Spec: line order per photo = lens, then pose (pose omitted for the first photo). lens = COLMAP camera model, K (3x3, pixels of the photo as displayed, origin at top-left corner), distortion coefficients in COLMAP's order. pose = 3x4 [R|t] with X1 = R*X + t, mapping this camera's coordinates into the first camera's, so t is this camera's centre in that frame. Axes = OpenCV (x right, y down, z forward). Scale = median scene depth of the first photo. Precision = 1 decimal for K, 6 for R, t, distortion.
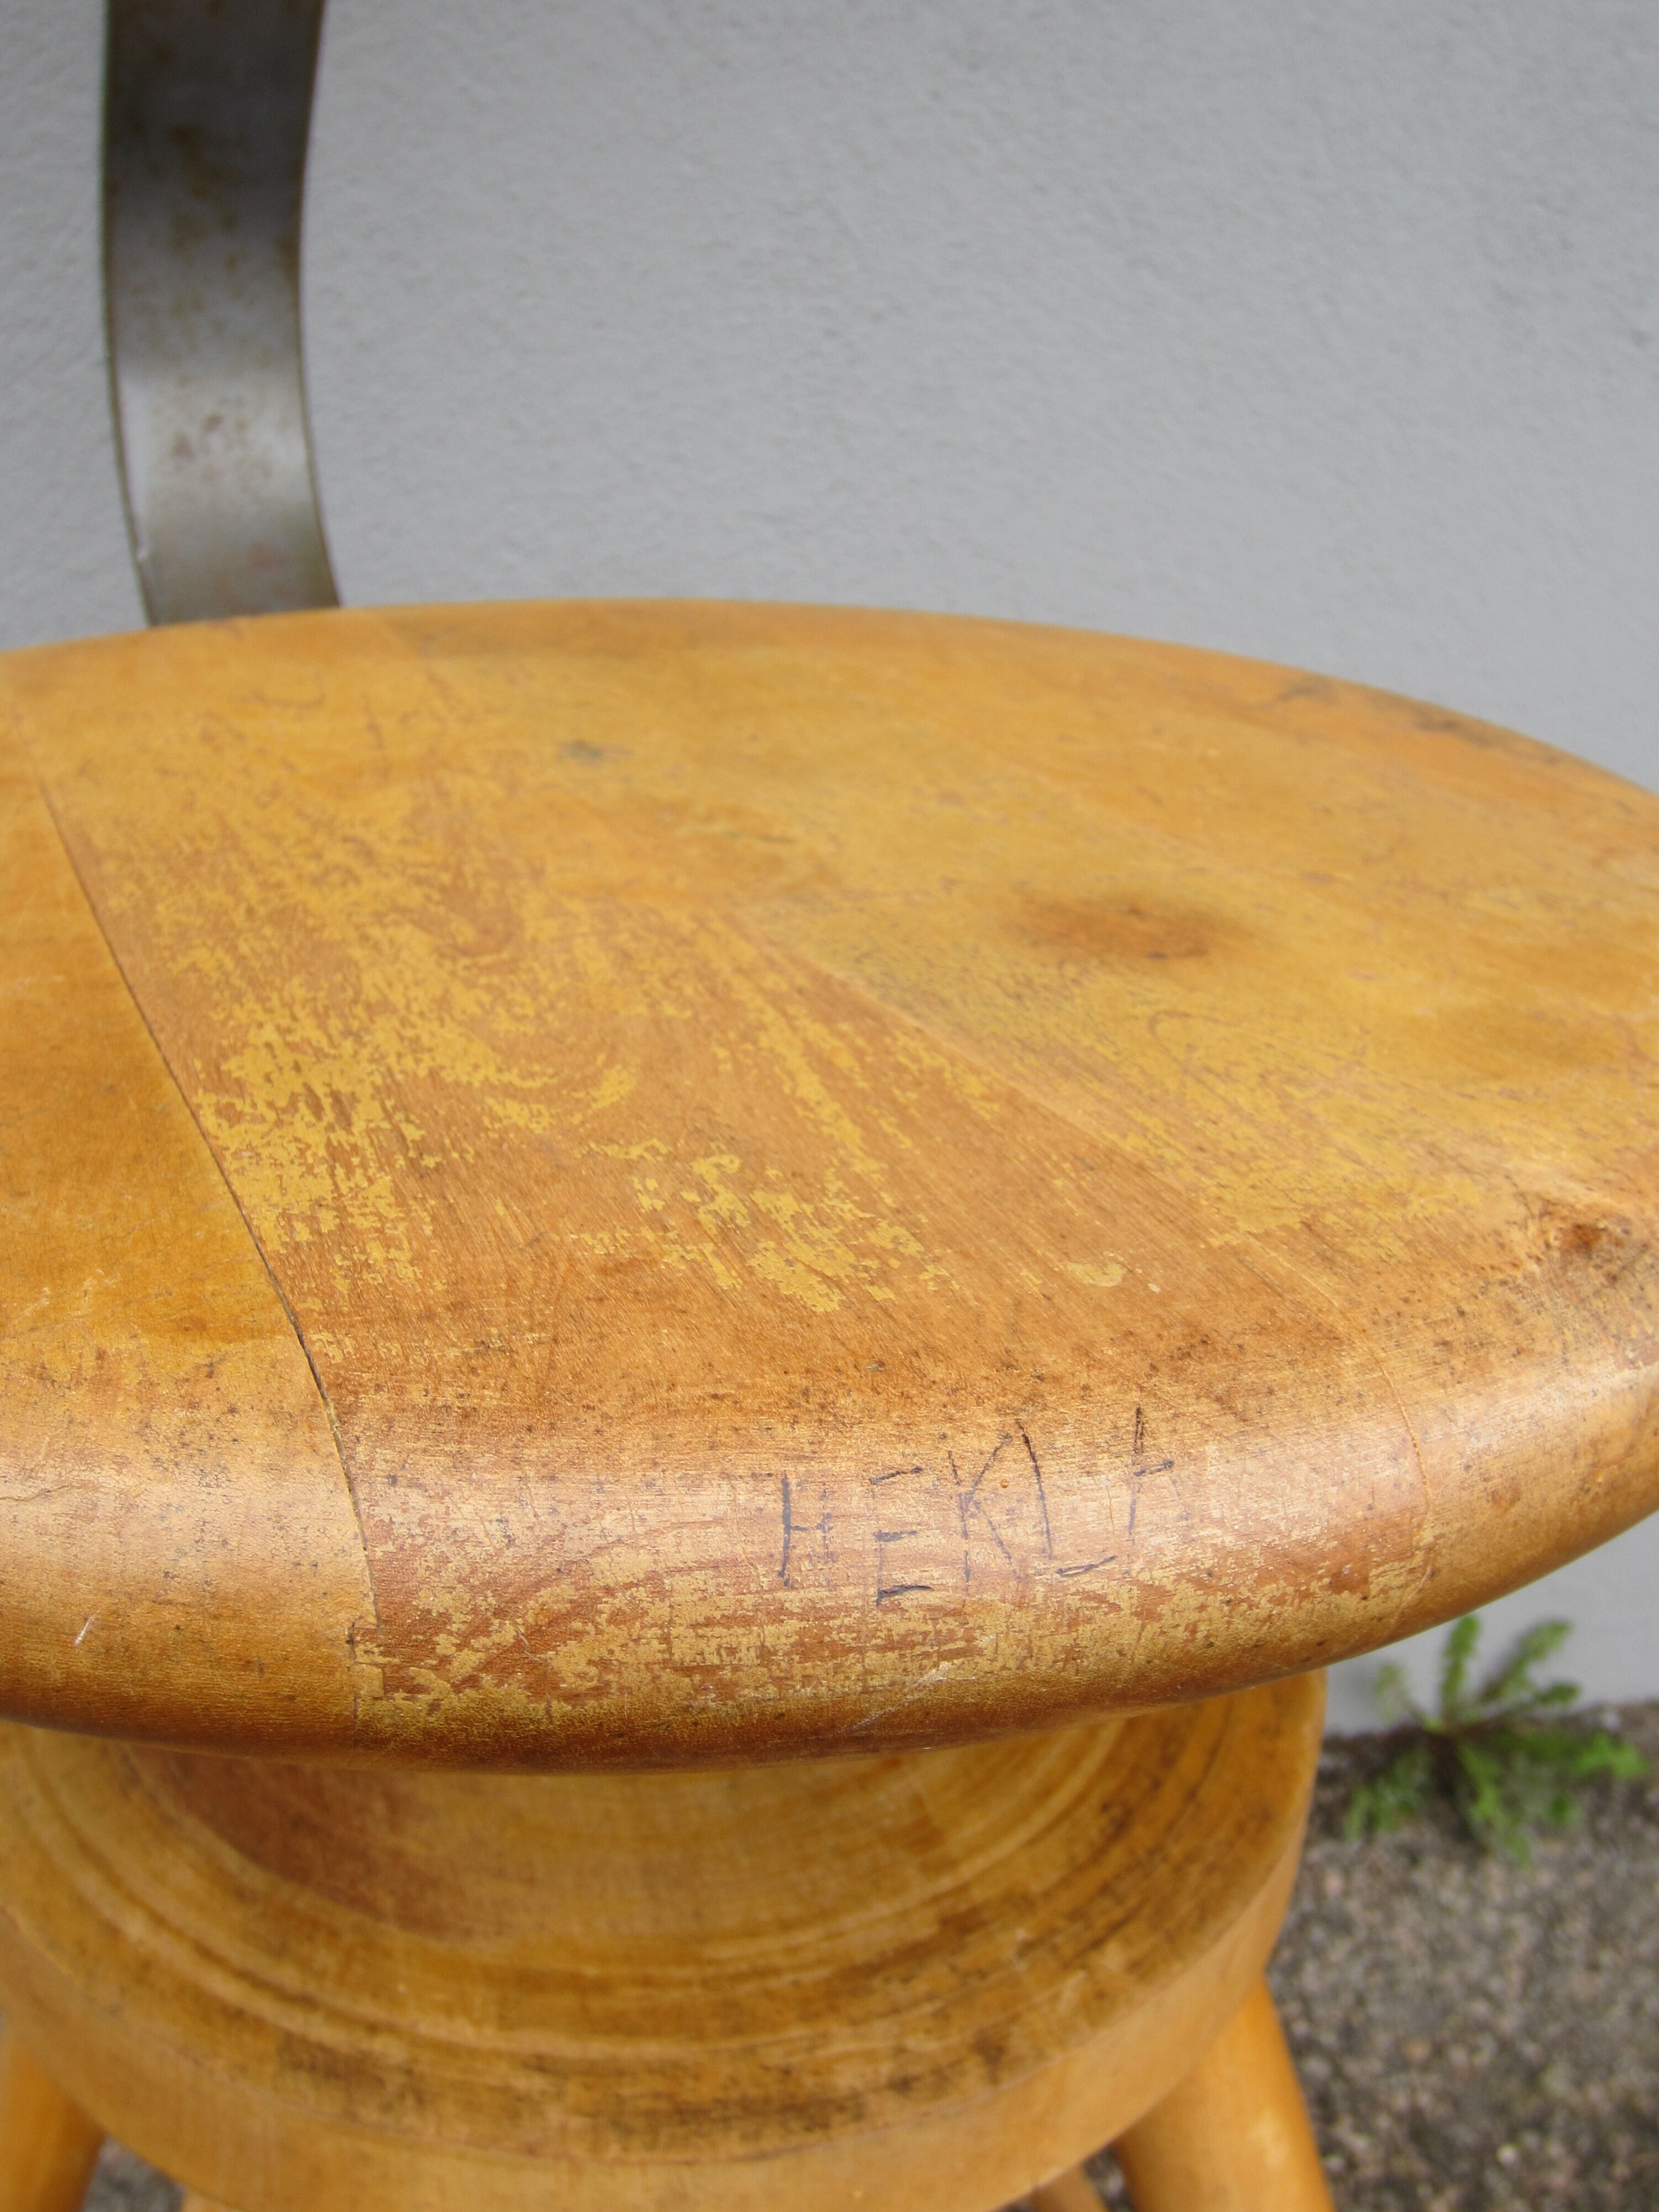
lens RADIAL K [[2130.3, 0, 829.5], [0, 2130.3, 1106.0], [0, 0, 1]] dist [-0.076059, 0.031110]
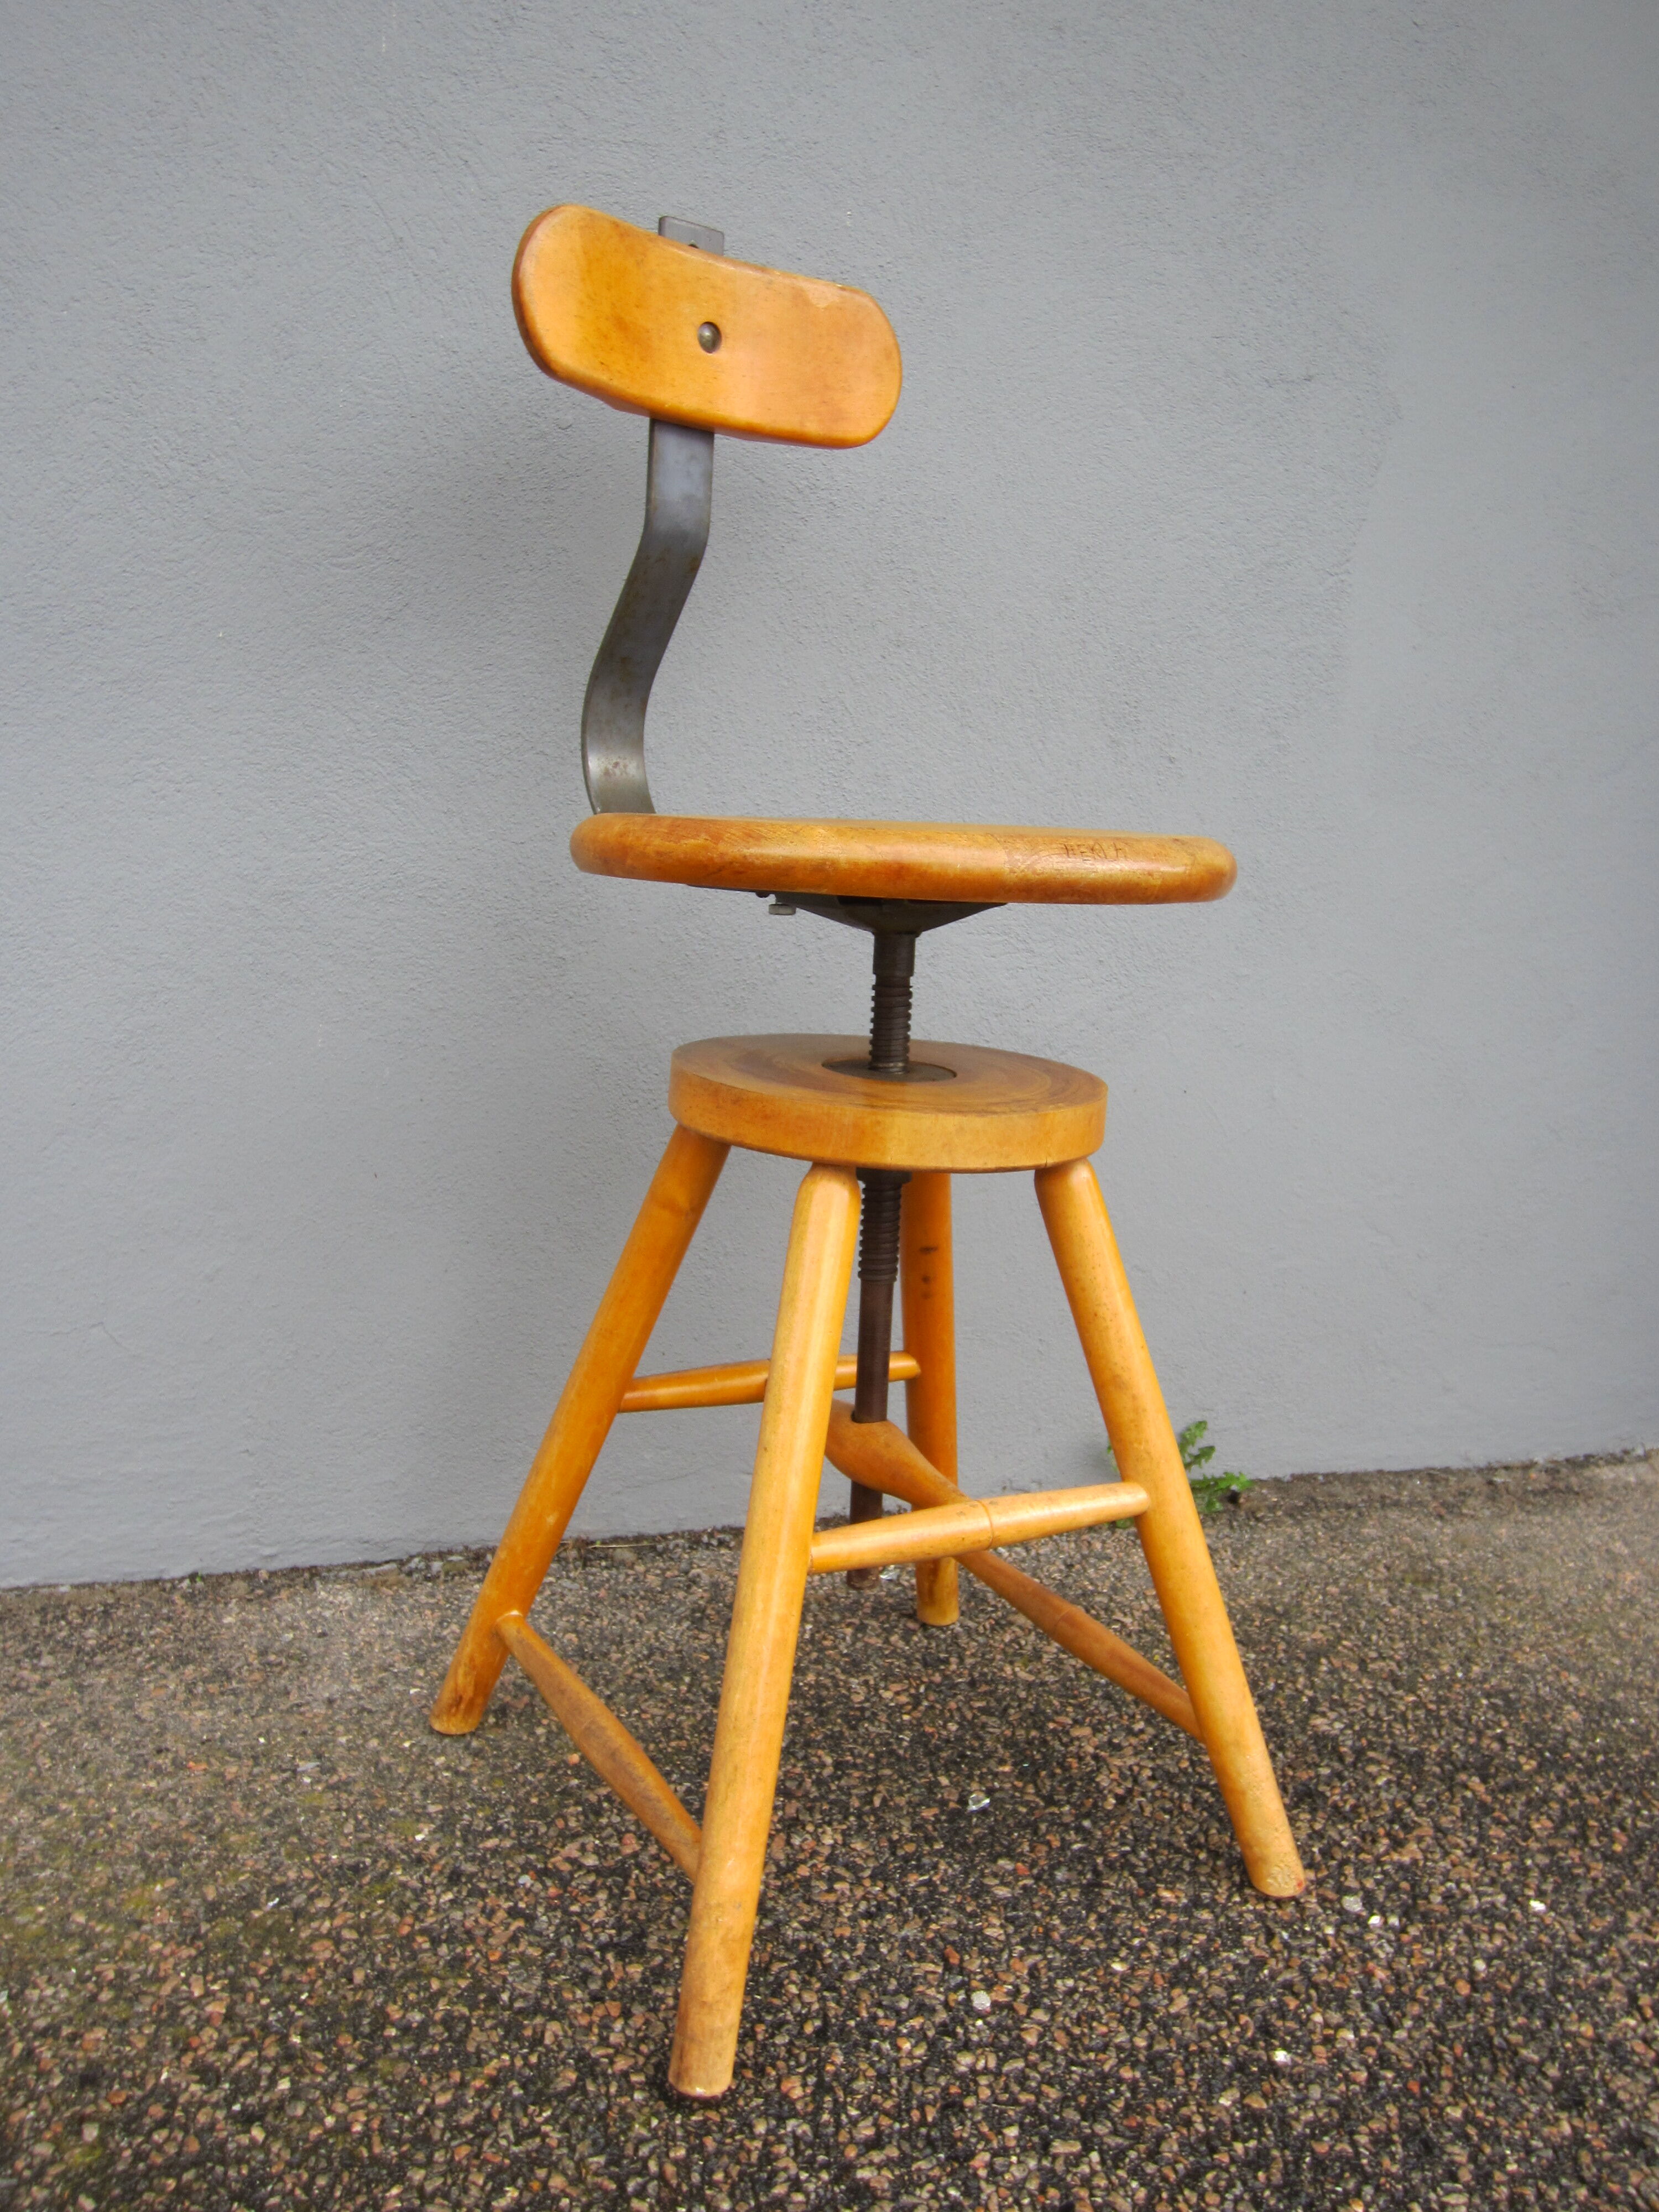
lens RADIAL K [[1923.9, 0, 821.2], [0, 1923.9, 1103.6], [0, 0, 1]] dist [-0.041373, 0.008953]
pose [[0.987933, -0.013923, 0.154258, -0.361993], [0.053037, 0.966150, -0.252471, 0.564875], [-0.145521, 0.257605, 0.955229, -0.965484]]
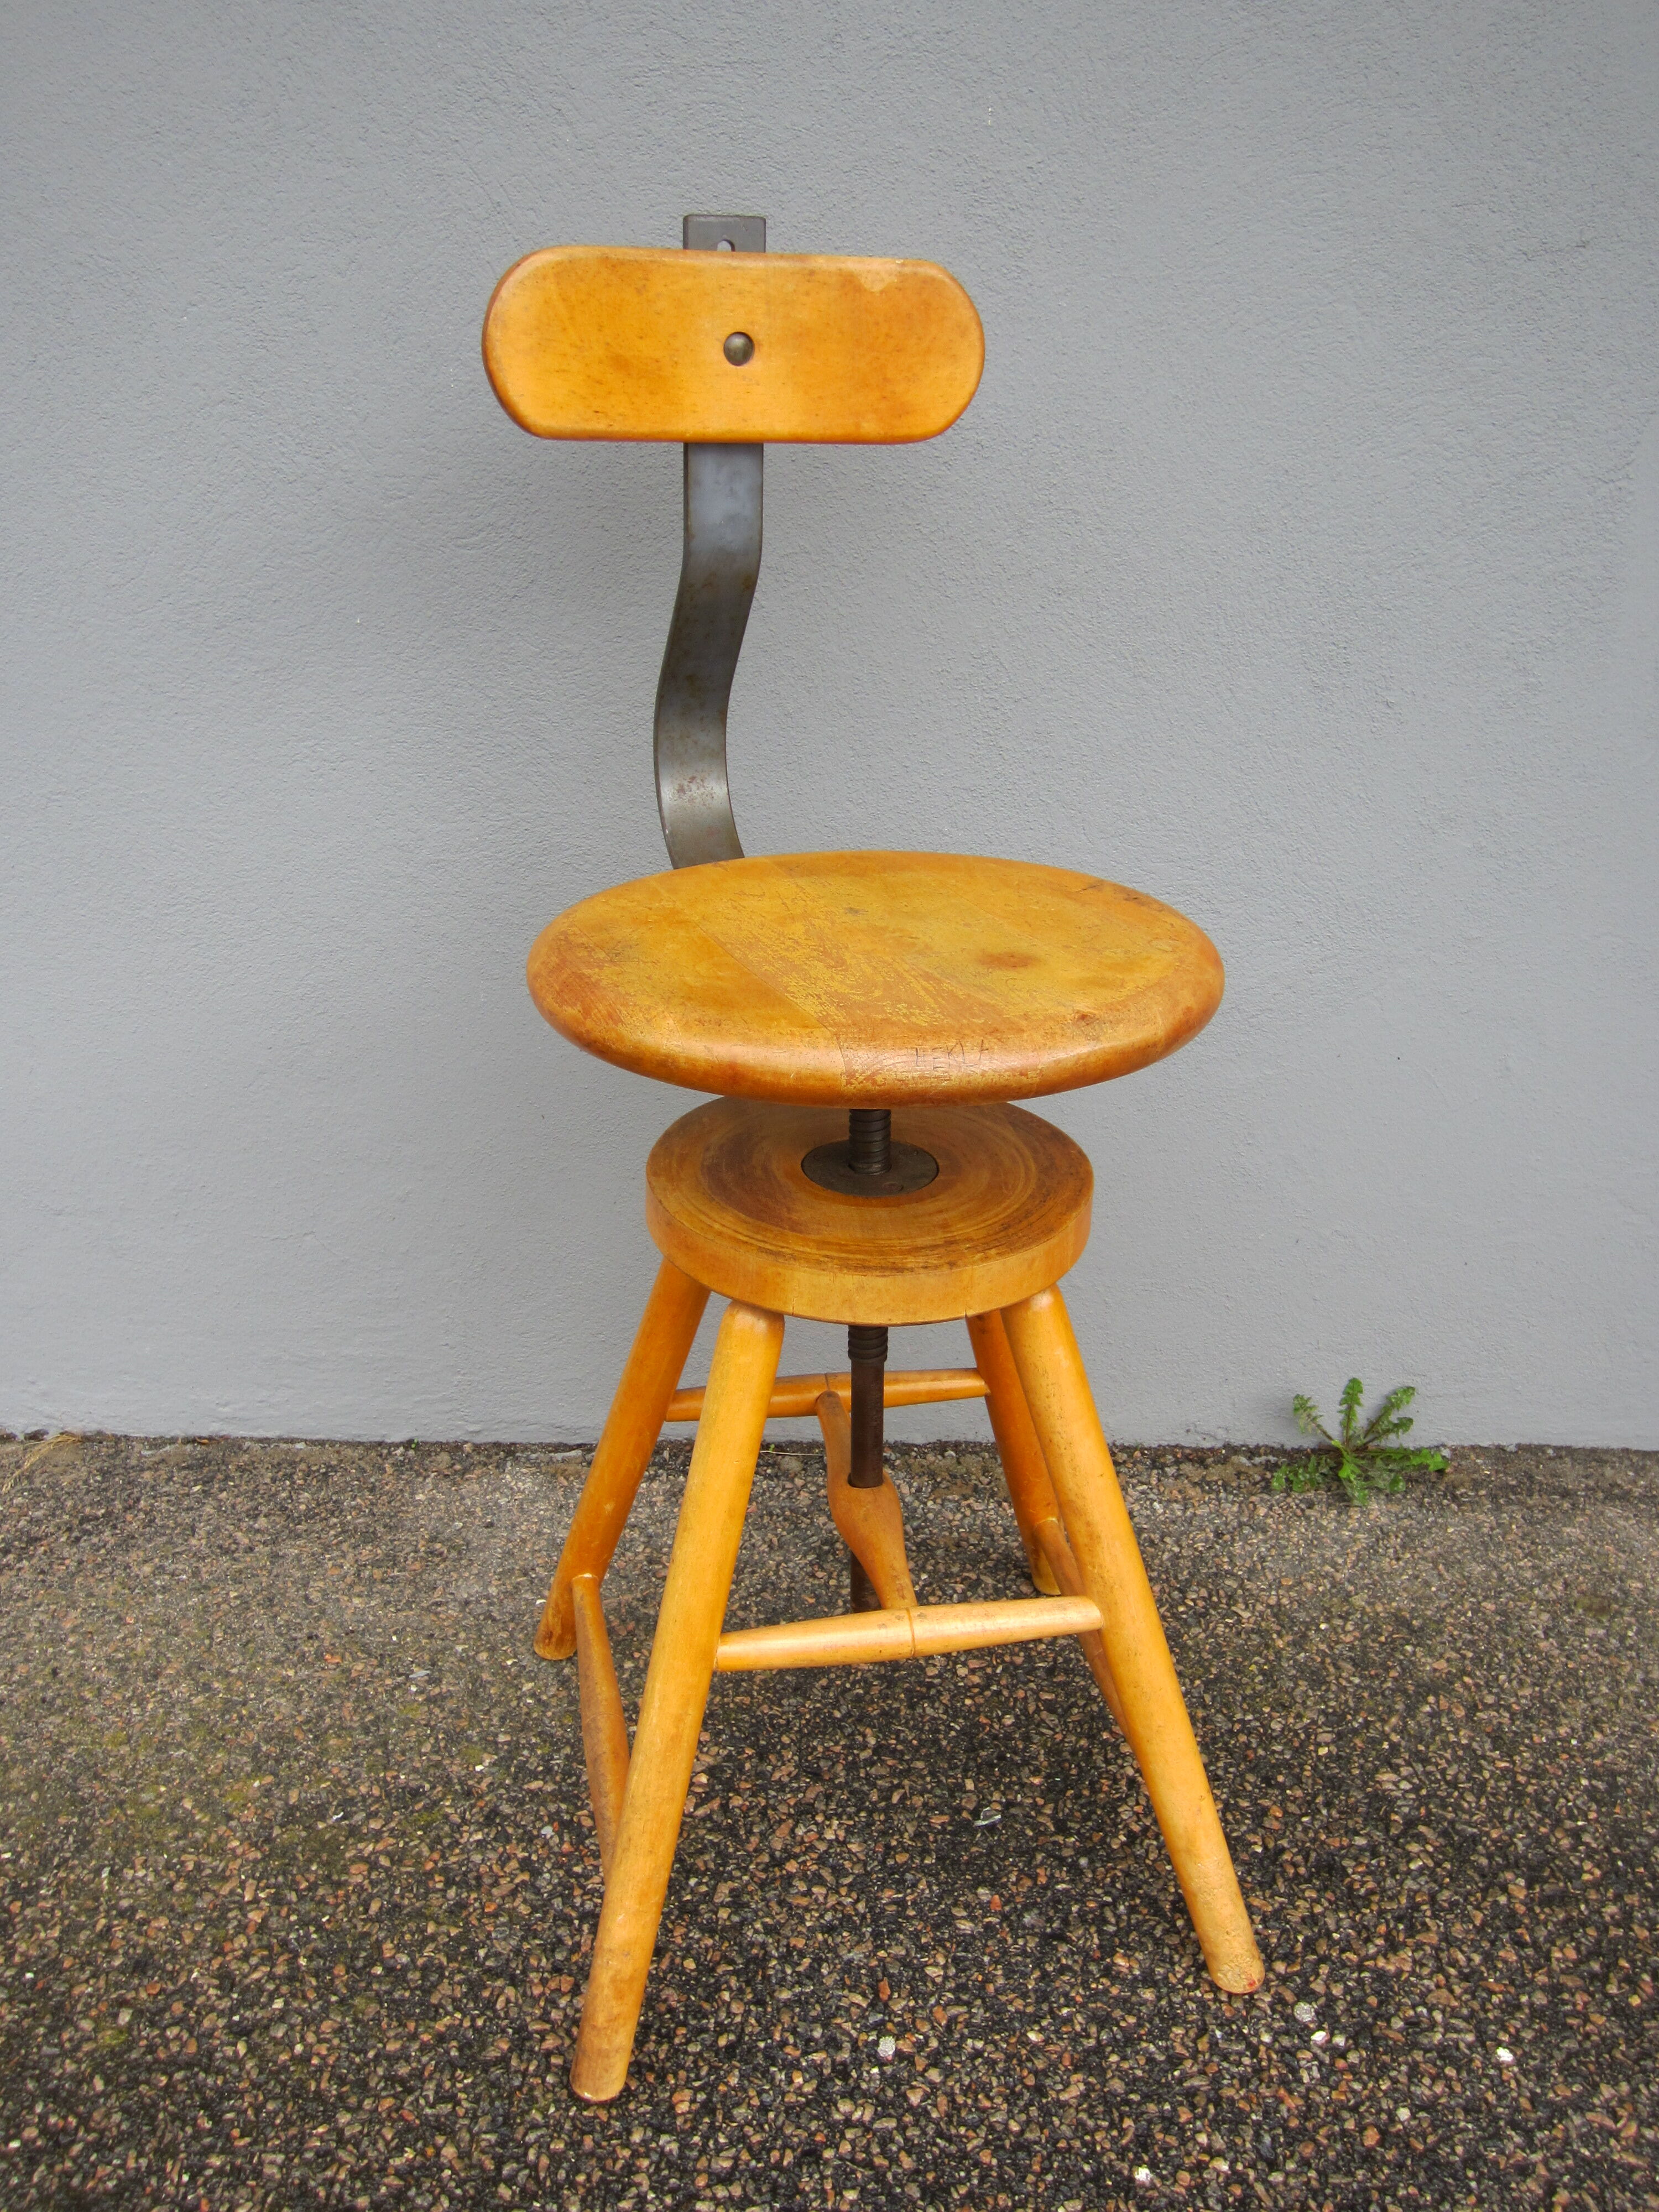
lens RADIAL K [[1918.7, 0, 816.5], [0, 1918.7, 1105.1], [0, 0, 1]] dist [-0.042088, 0.011623]
pose [[0.985024, 0.038212, -0.168128, 0.171694], [-0.046057, 0.998013, -0.043005, 0.146364], [0.166151, 0.050105, 0.984827, -1.002580]]
